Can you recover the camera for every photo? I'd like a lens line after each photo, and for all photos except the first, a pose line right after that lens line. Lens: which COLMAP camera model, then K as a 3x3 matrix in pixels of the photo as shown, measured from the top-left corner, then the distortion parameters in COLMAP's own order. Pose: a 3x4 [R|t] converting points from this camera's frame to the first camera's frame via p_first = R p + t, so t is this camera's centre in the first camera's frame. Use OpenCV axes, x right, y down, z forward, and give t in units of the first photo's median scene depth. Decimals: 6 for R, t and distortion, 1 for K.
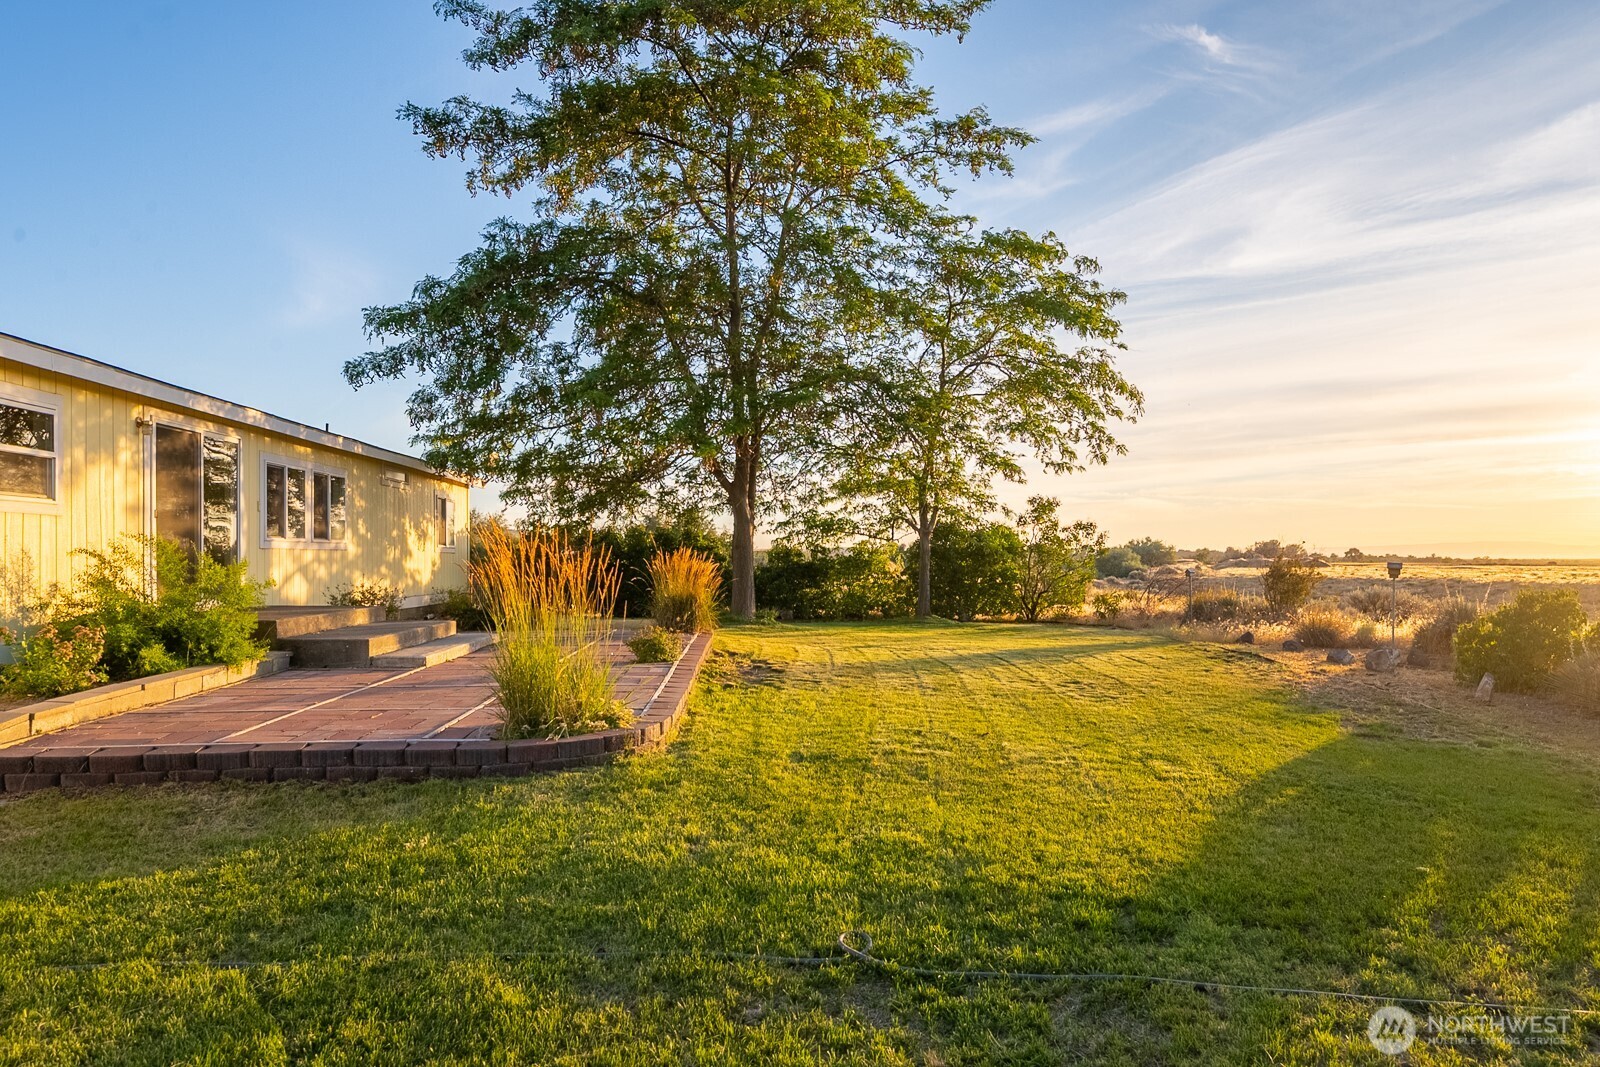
lens RADIAL K [[1011.4, 0, 801.5], [0, 1011.4, 552.6], [0, 0, 1]] dist [-0.001746, -0.001096]
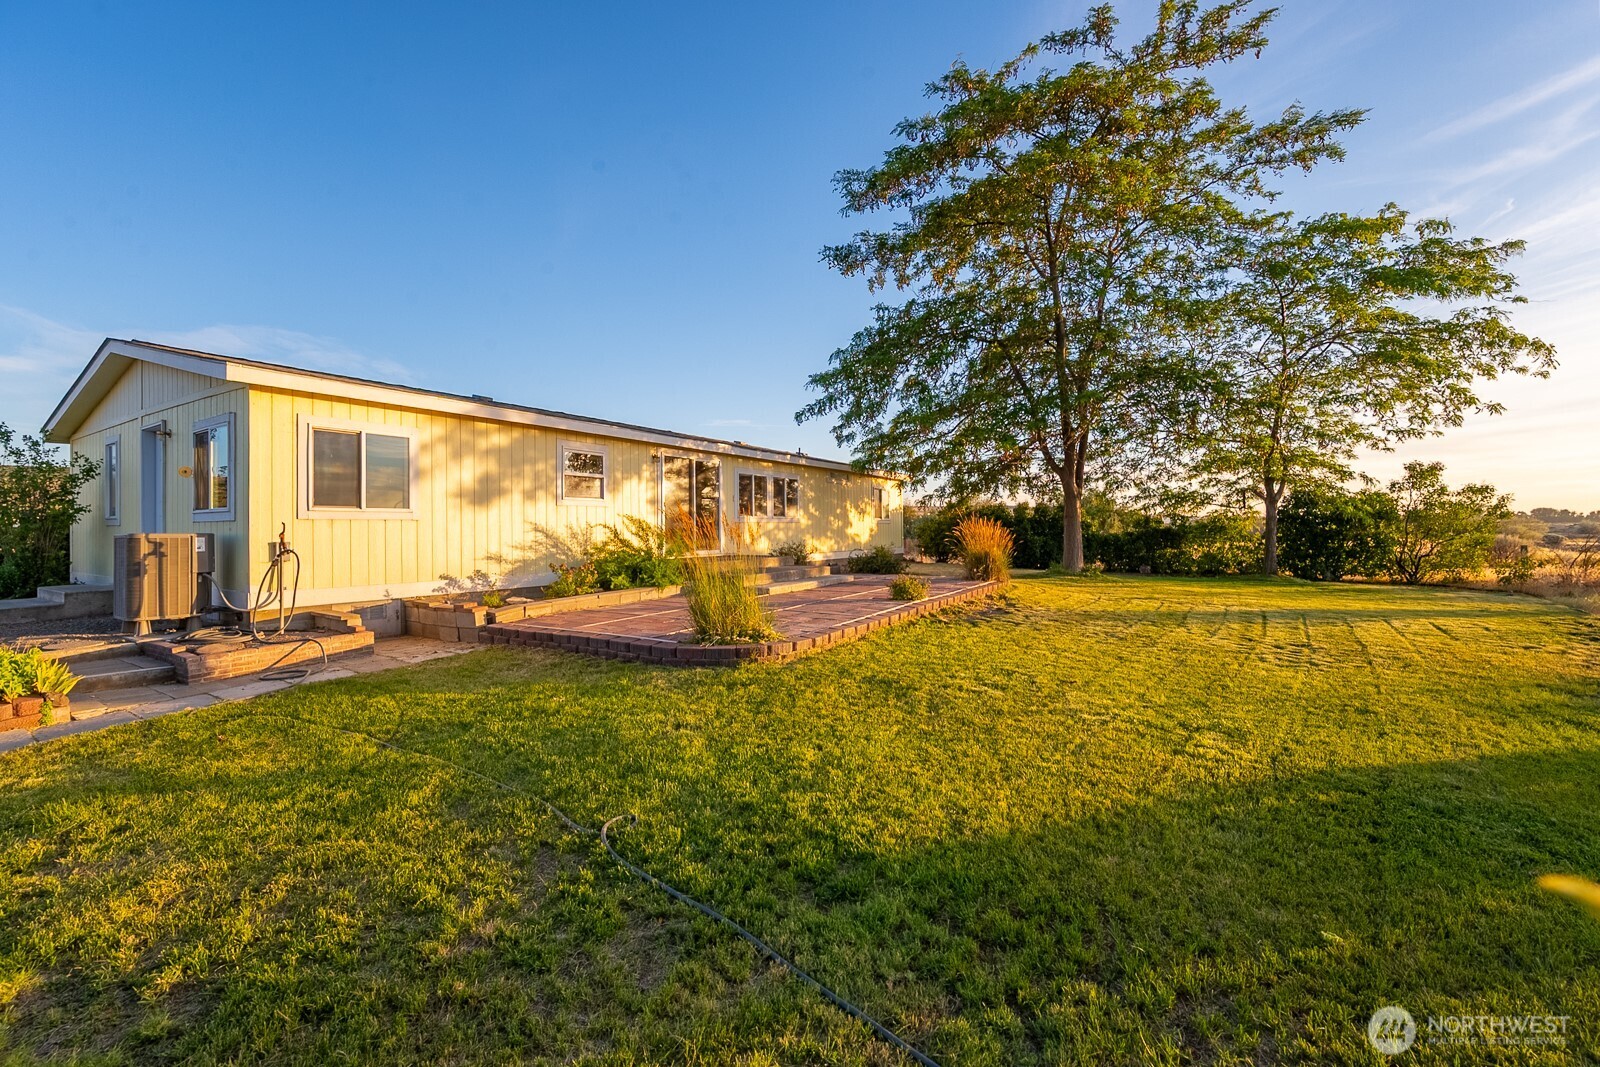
lens RADIAL K [[656.2, 0, 794.2], [0, 656.2, 527.6], [0, 0, 1]] dist [0.001115, -0.000135]
pose [[0.795748, -0.005439, -0.605604, 0.186172], [0.010643, 0.999931, 0.005004, 0.000579], [0.605534, -0.010427, 0.795751, 0.116323]]
